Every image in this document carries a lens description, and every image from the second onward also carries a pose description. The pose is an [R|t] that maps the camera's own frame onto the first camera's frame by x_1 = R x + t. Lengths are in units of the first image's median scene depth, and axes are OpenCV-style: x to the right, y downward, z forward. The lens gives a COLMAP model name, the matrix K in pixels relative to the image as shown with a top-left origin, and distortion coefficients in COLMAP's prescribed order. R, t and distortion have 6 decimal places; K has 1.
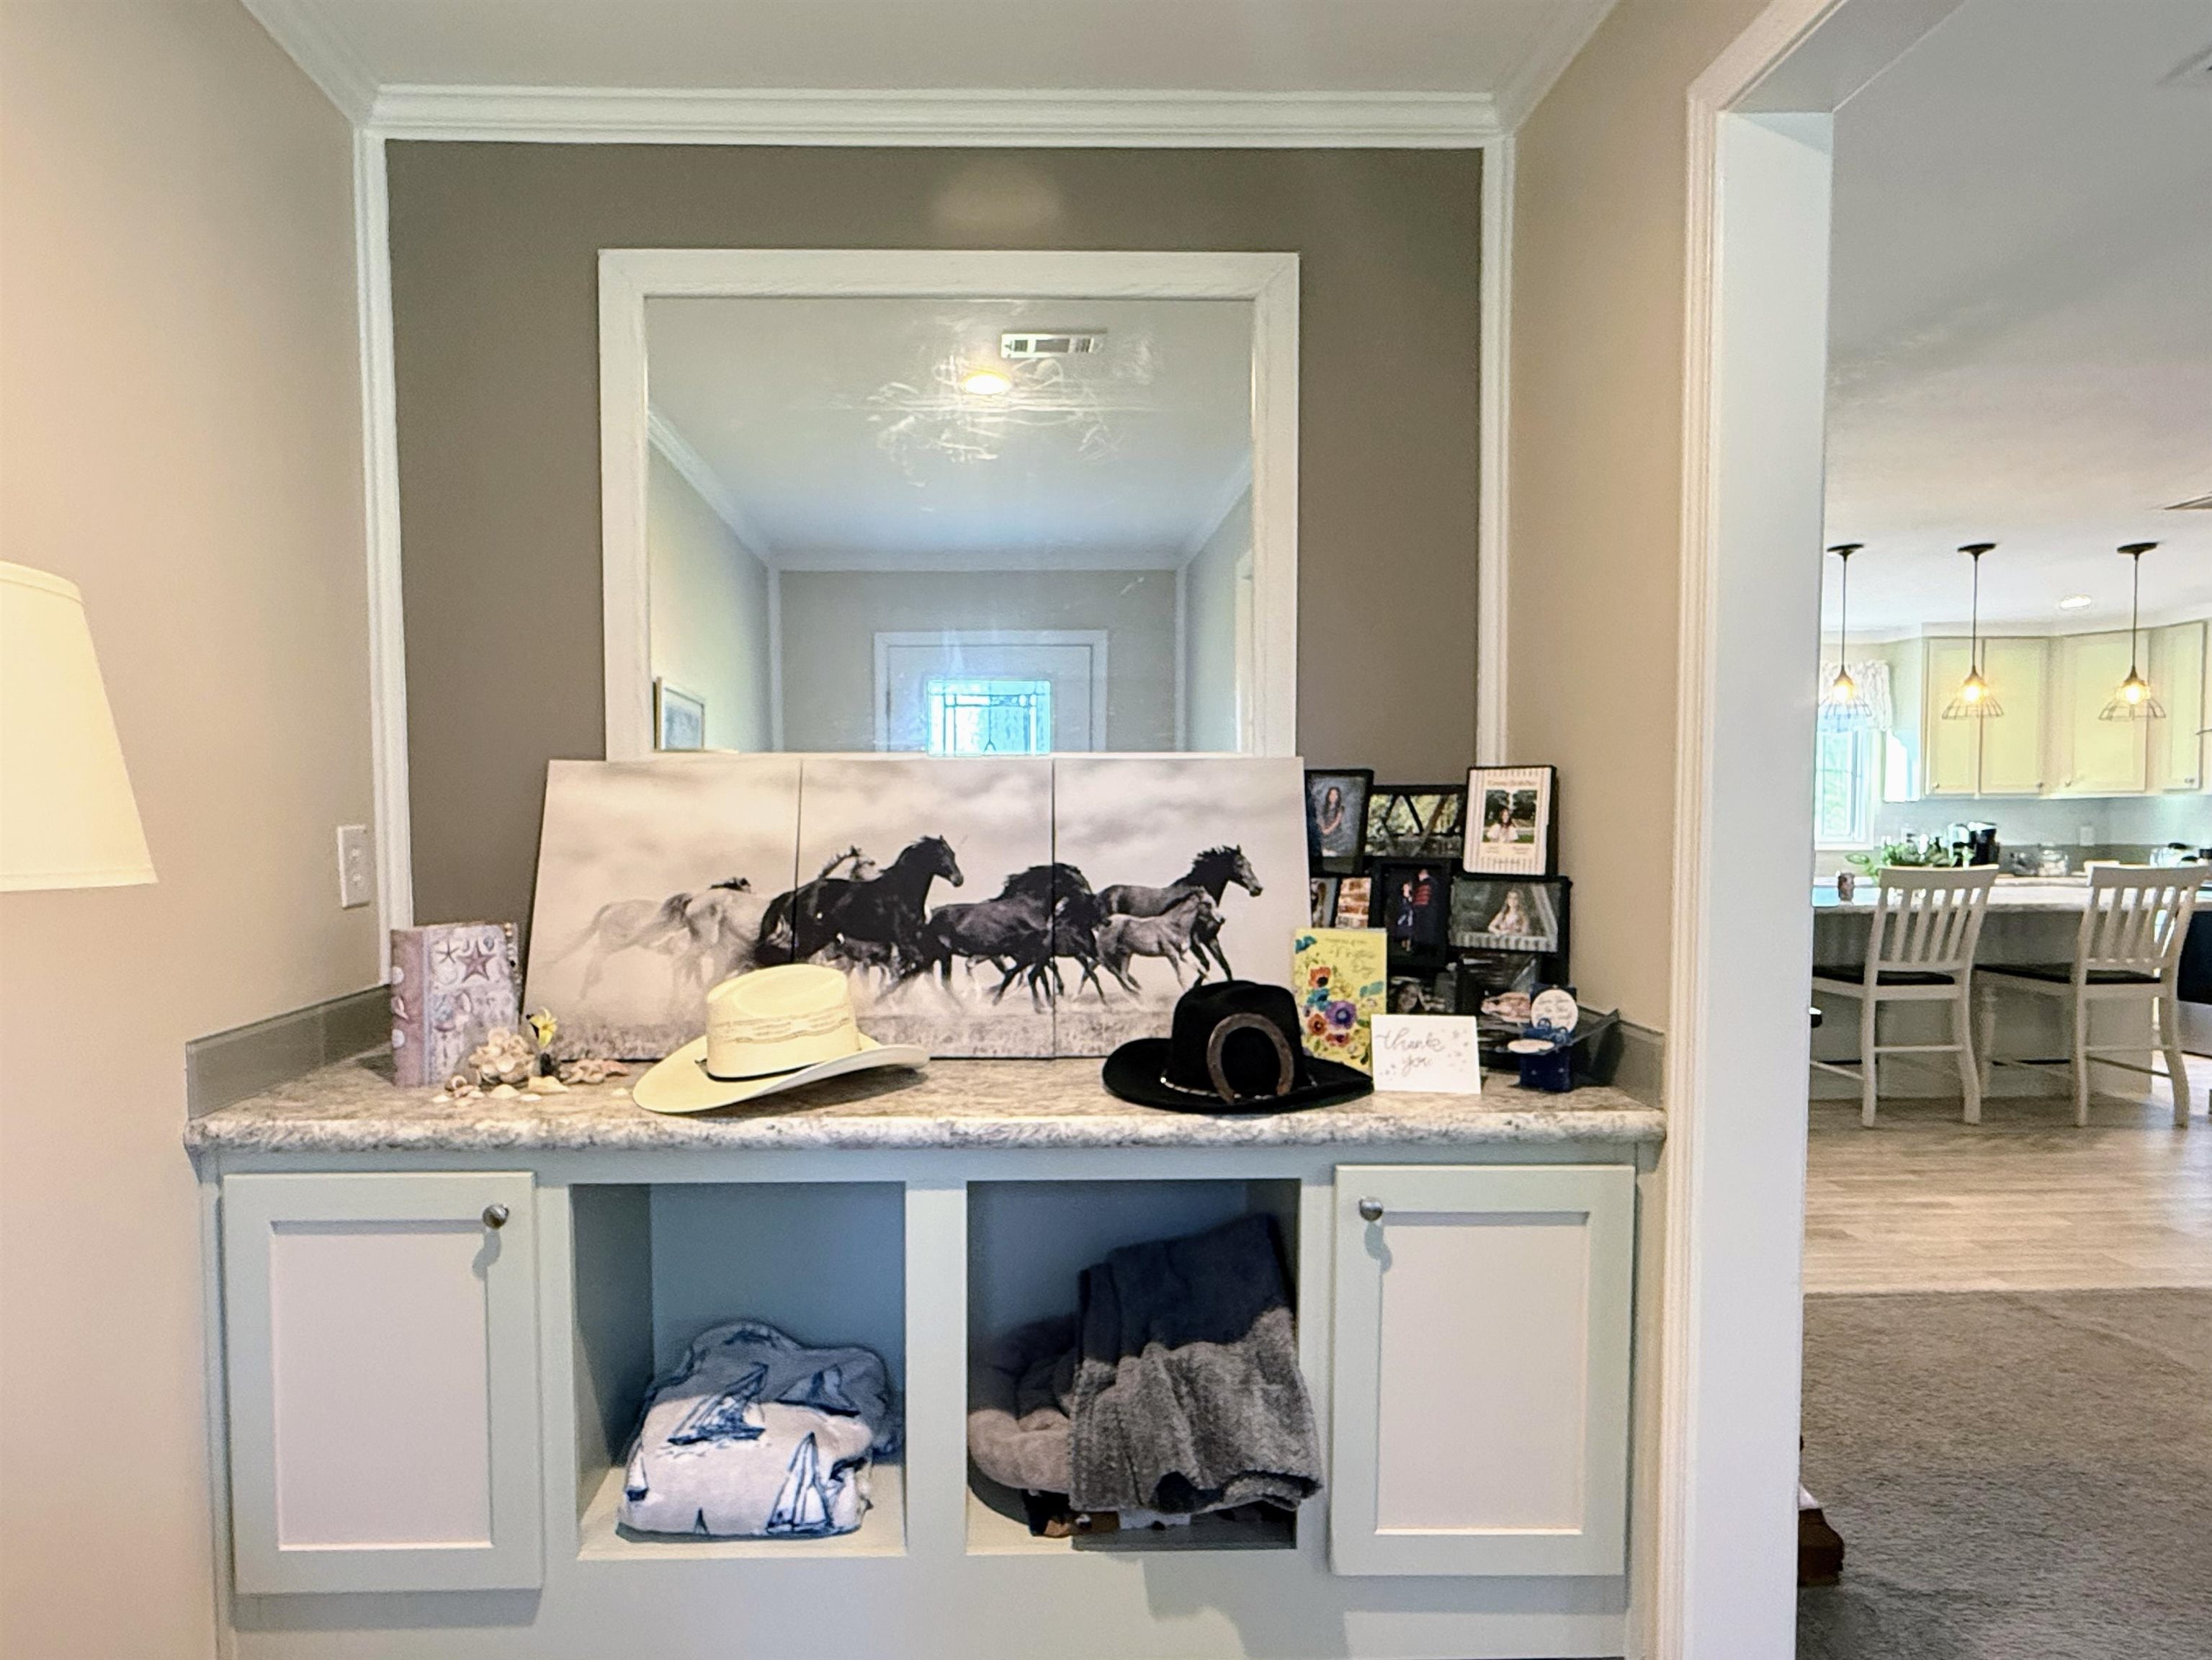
lens RADIAL K [[1250.7, 0, 1106.0], [0, 1250.7, 830.0], [0, 0, 1]] dist [0.010390, -0.000660]
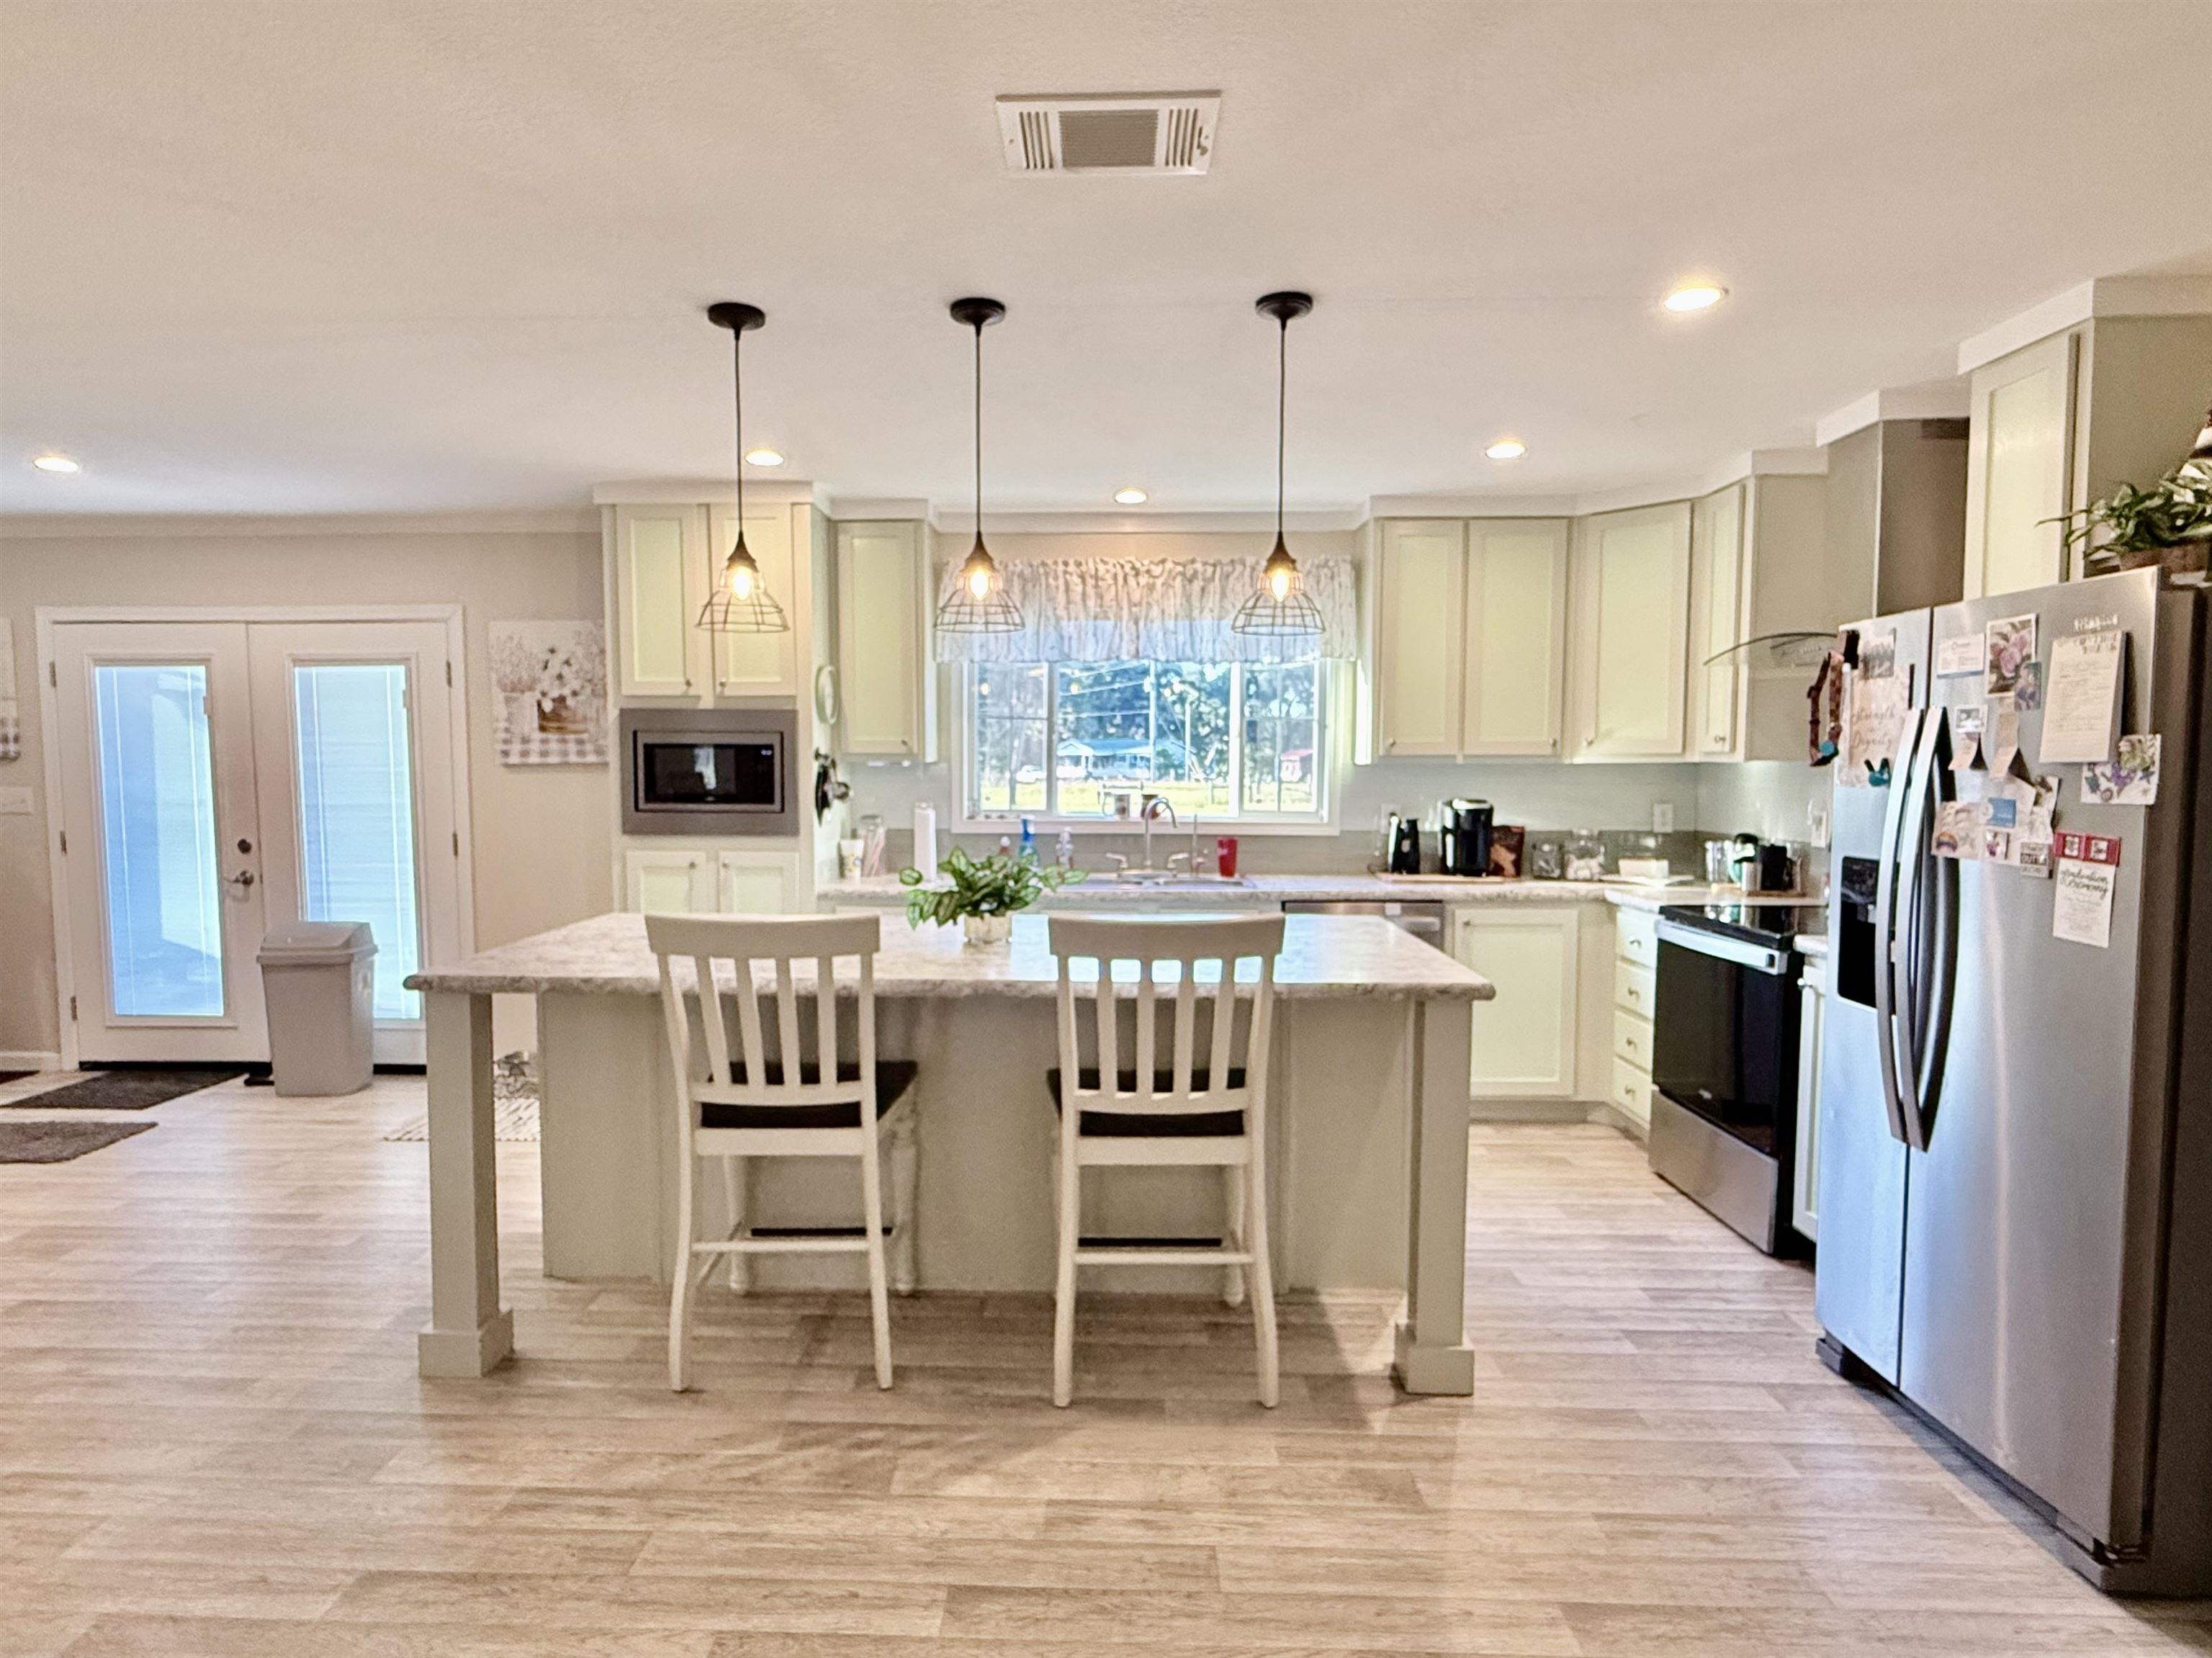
lens RADIAL K [[1250.4, 0, 1106.0], [0, 1250.4, 829.0], [0, 0, 1]] dist [0.010390, -0.000660]
pose [[0.997870, 0.012771, -0.063968, 0.553135], [-0.009524, 0.998663, 0.050815, -0.022137], [0.064532, -0.050098, 0.996657, 0.326927]]
